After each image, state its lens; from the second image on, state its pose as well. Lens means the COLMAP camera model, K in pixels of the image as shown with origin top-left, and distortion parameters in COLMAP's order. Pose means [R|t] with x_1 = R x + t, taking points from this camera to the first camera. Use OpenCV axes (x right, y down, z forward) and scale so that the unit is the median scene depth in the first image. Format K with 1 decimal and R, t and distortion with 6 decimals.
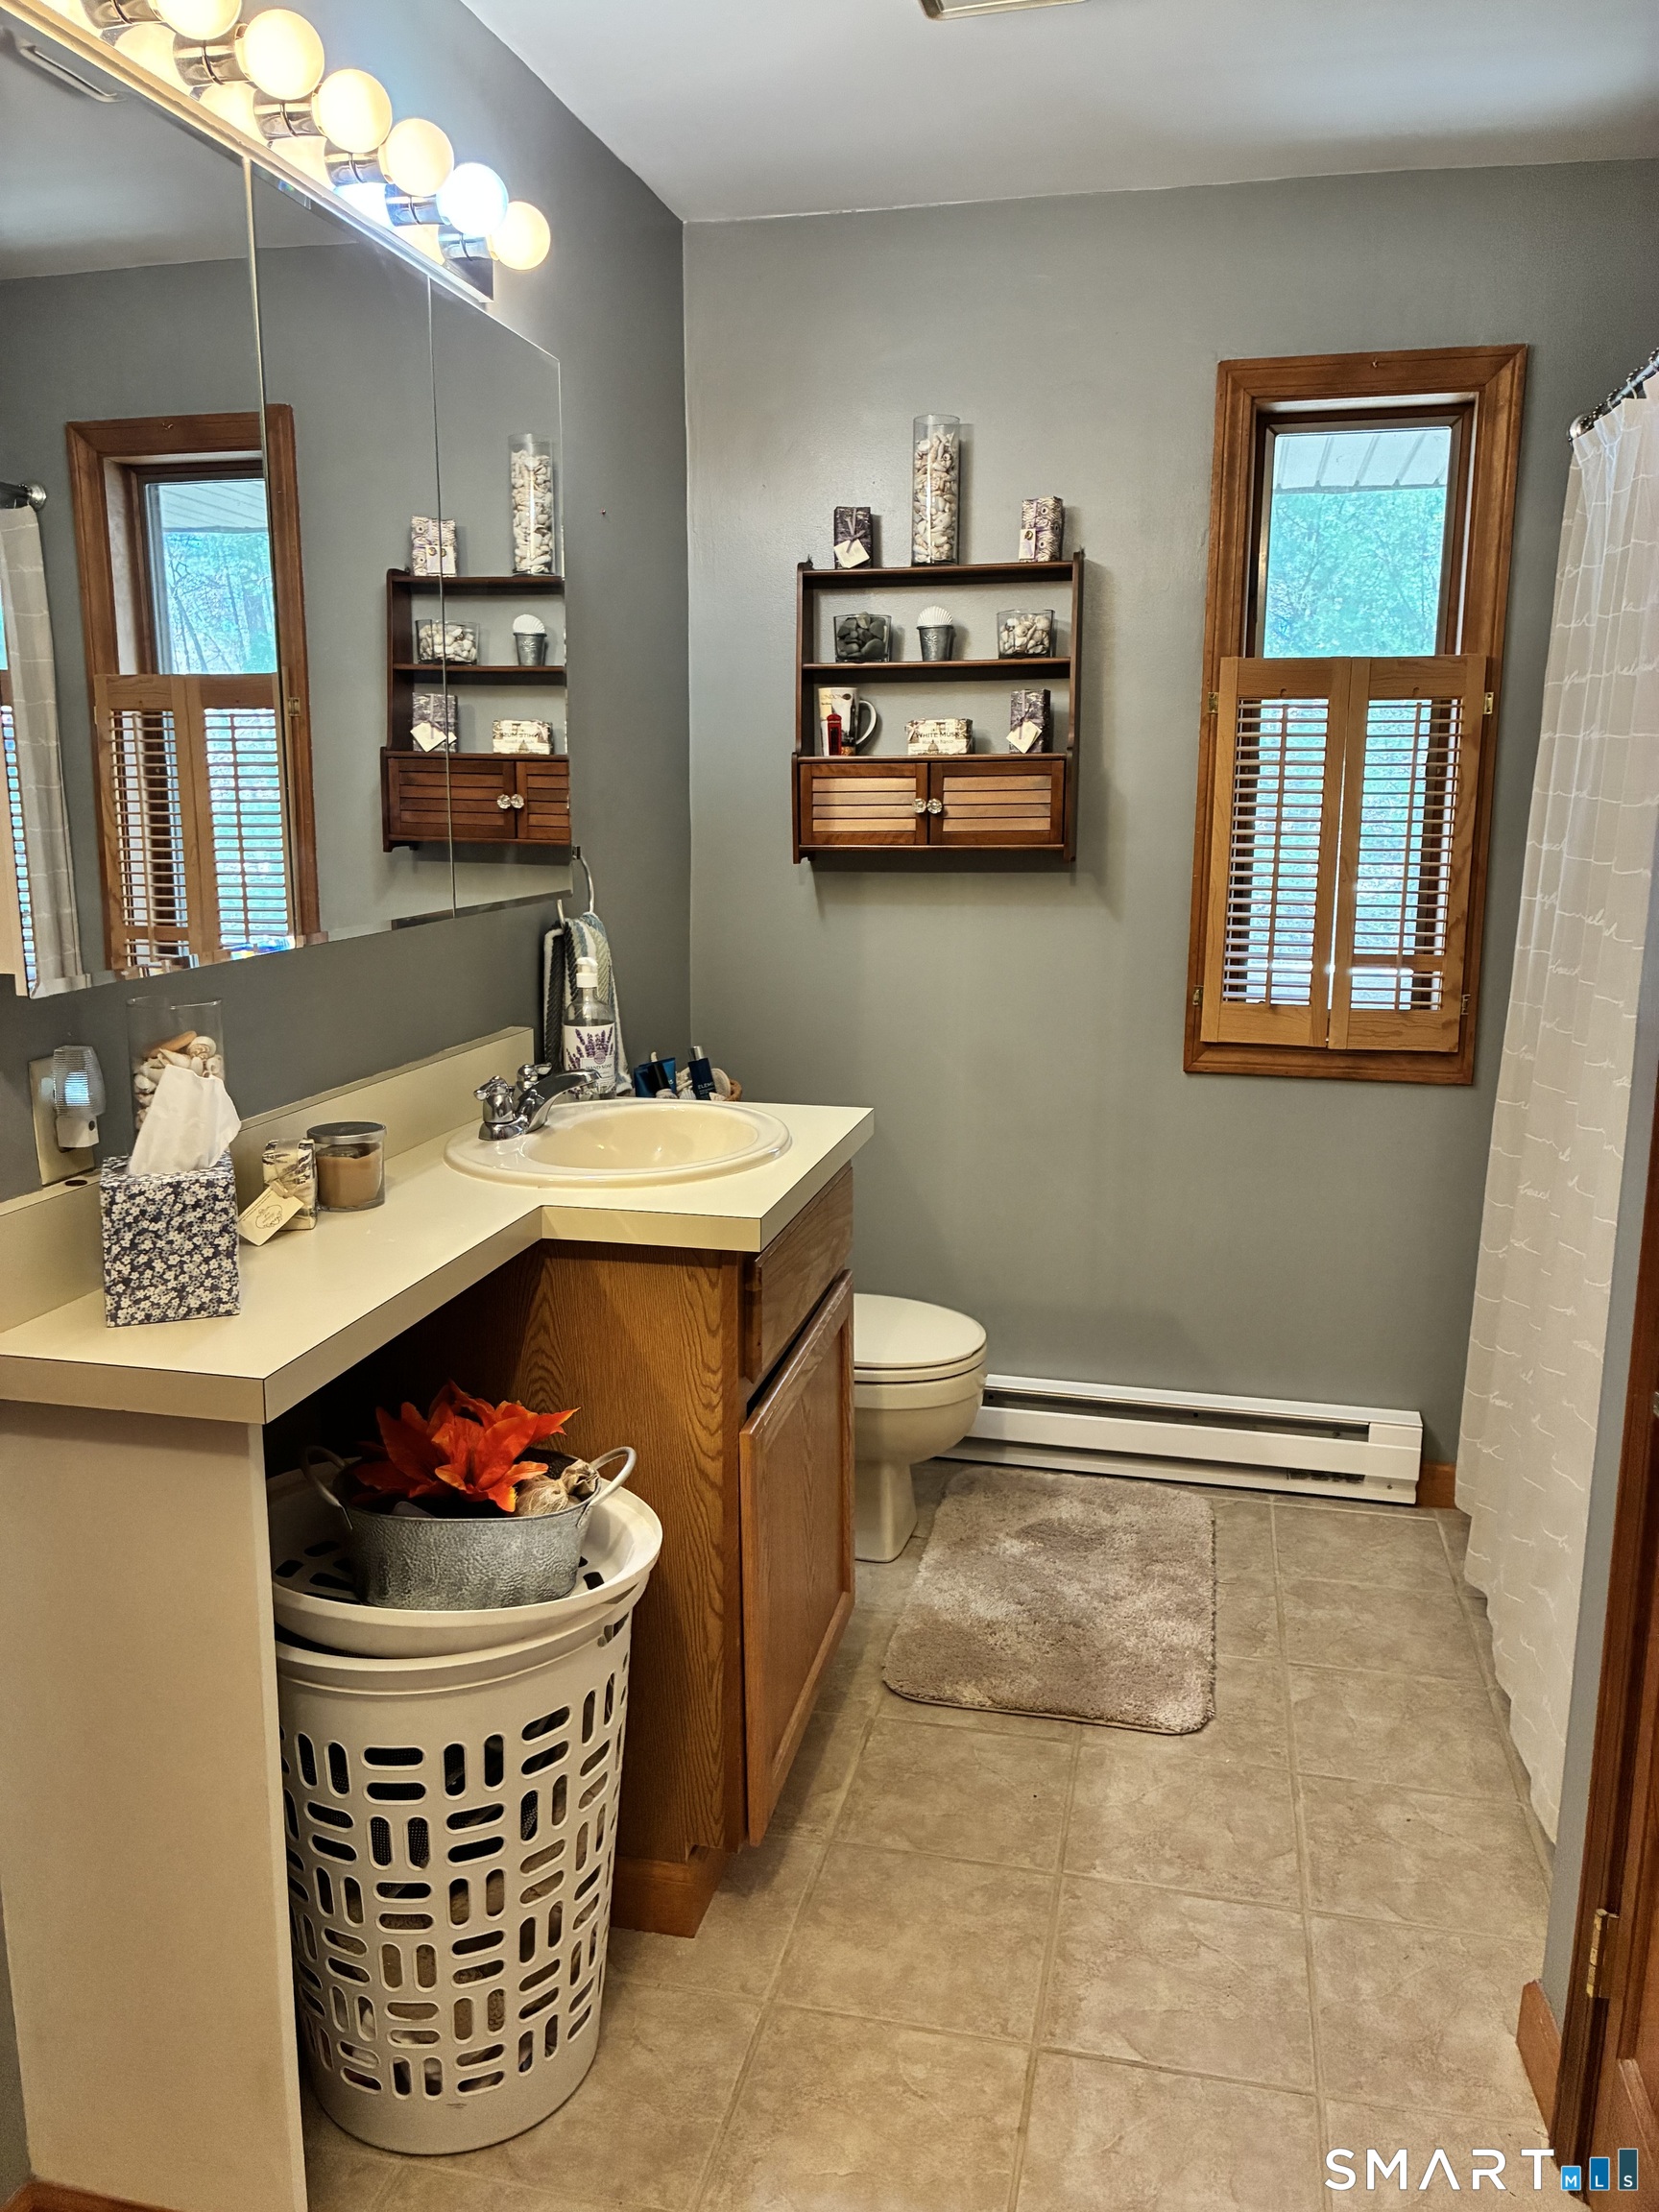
lens RADIAL K [[1676.9, 0, 829.2], [0, 1676.9, 1106.0], [0, 0, 1]] dist [0.051341, -0.065882]
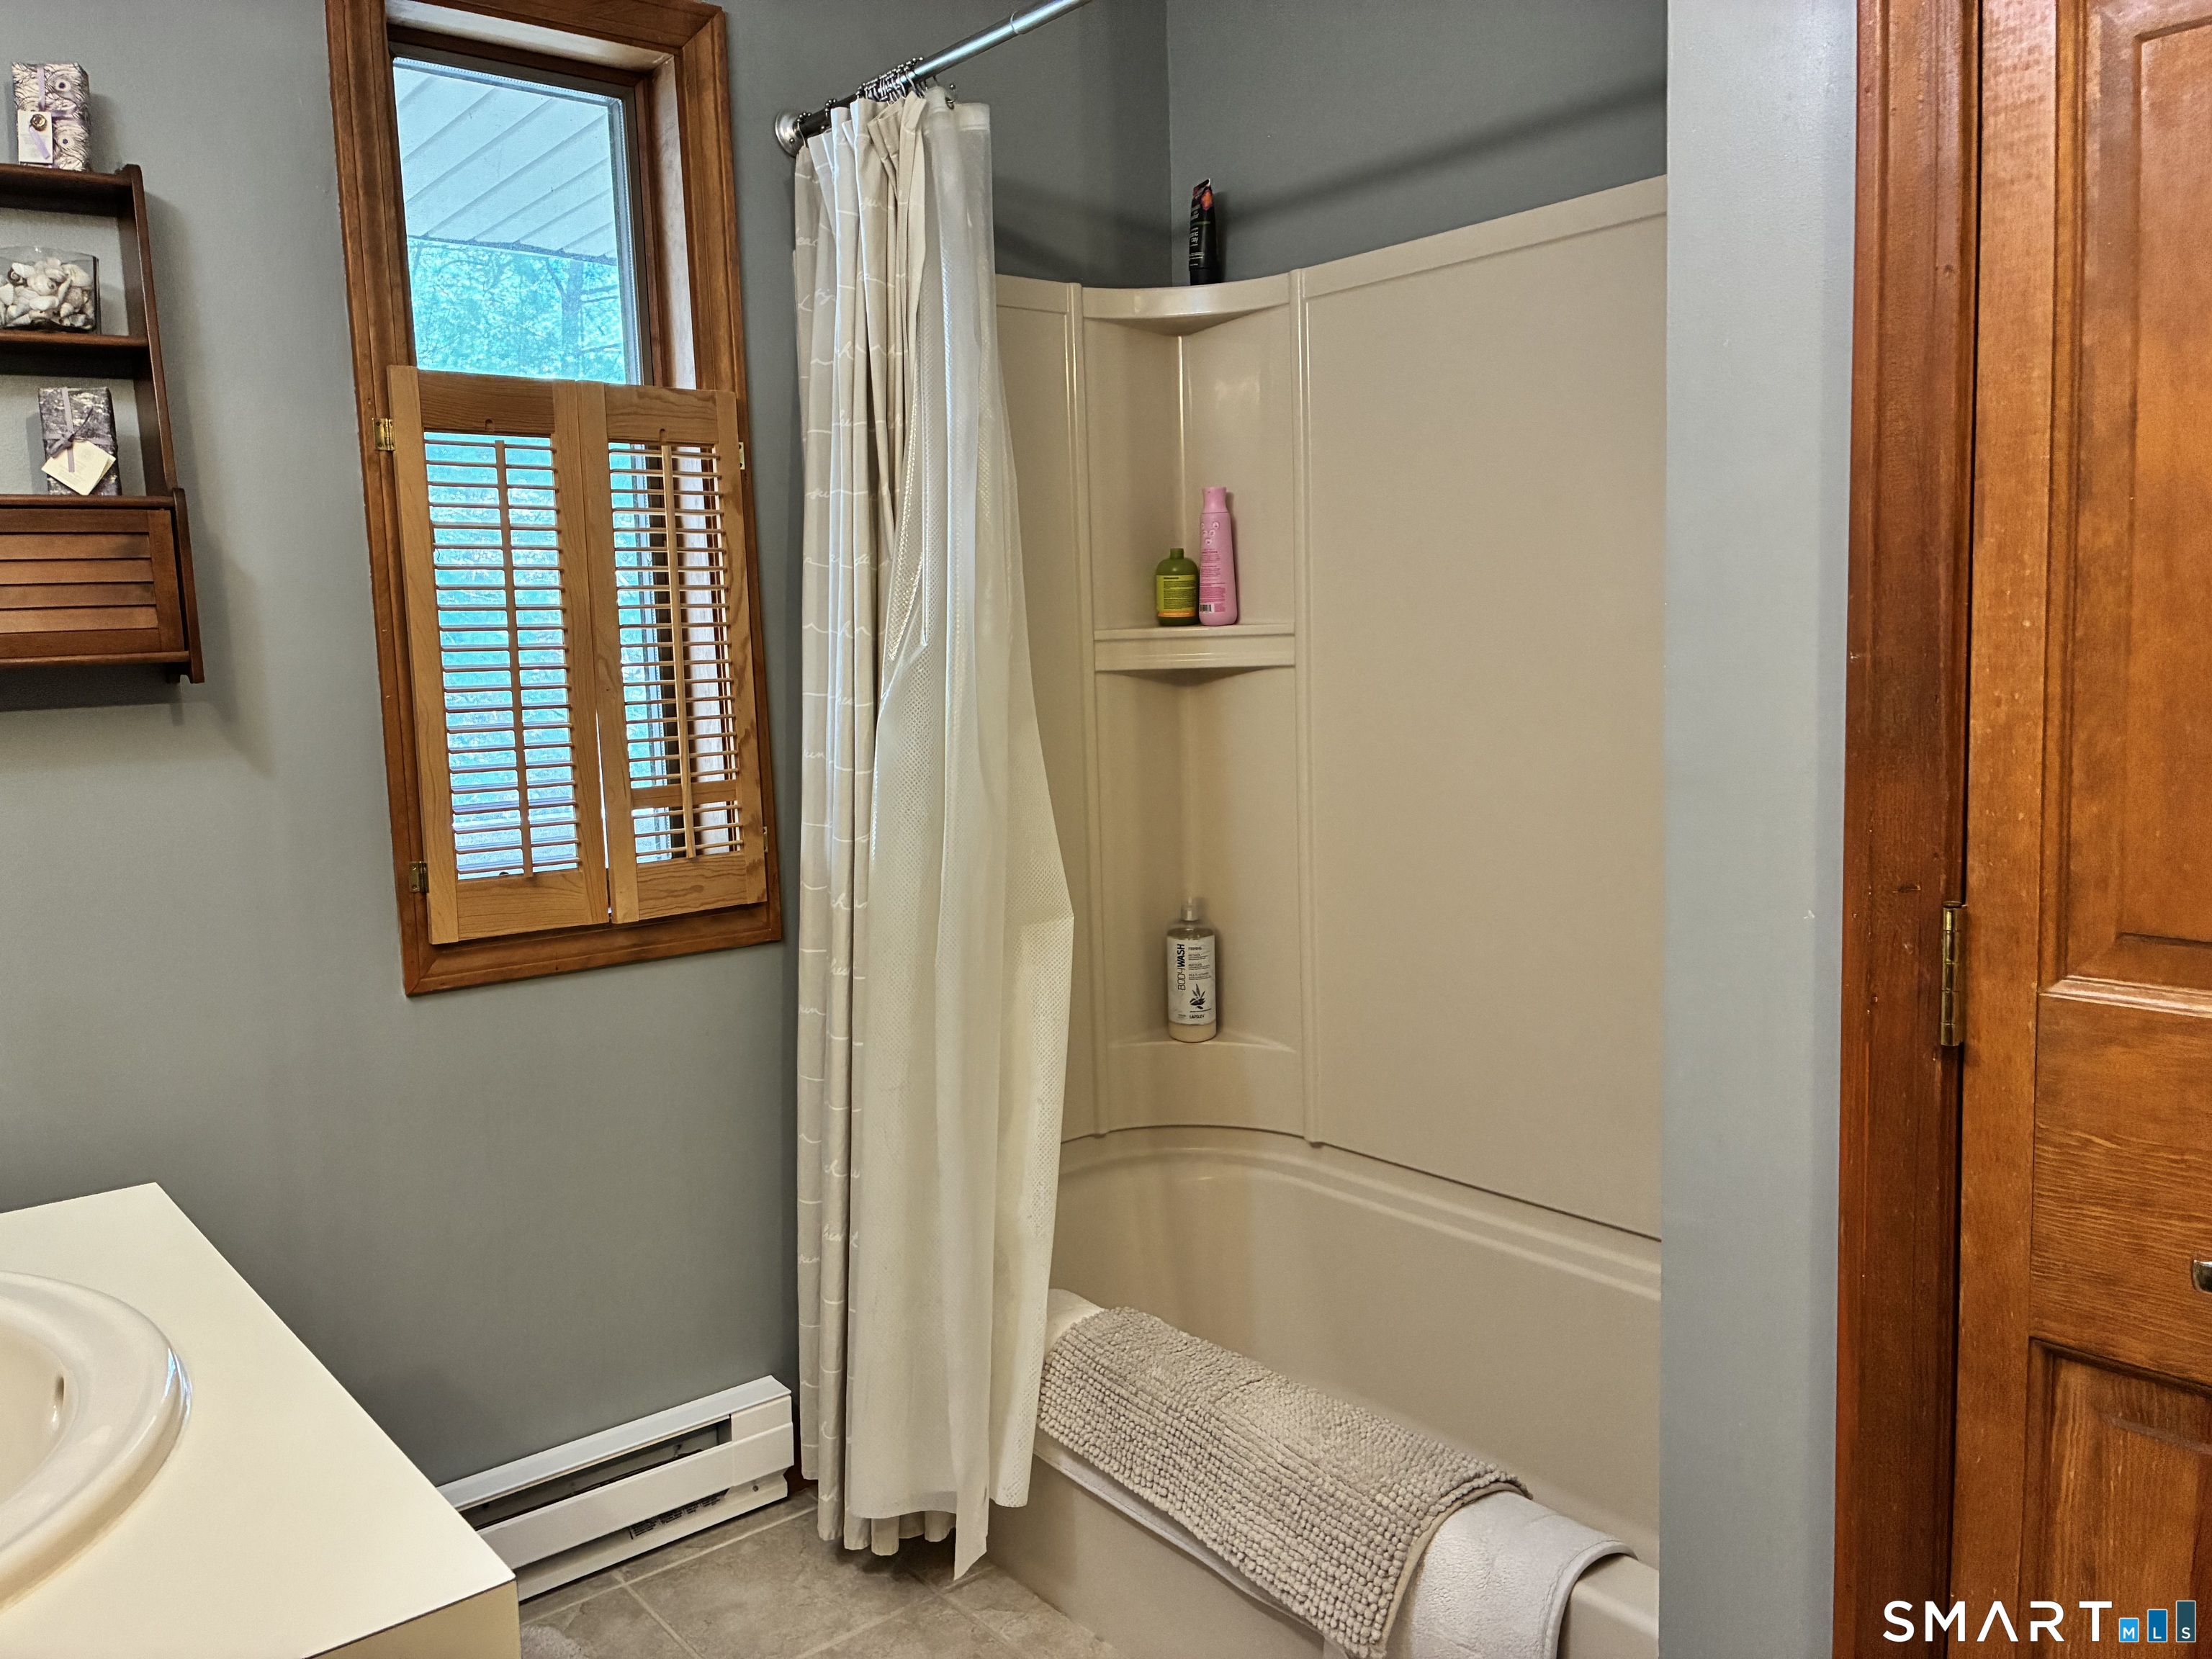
lens RADIAL K [[1676.9, 0, 1107.3], [0, 1676.9, 827.0], [0, 0, 1]] dist [0.051341, -0.065882]
pose [[0.605794, -0.112440, 0.787637, -0.137831], [0.184864, 0.982762, -0.001890, -0.034760], [-0.773847, 0.146751, 0.616137, 0.394252]]
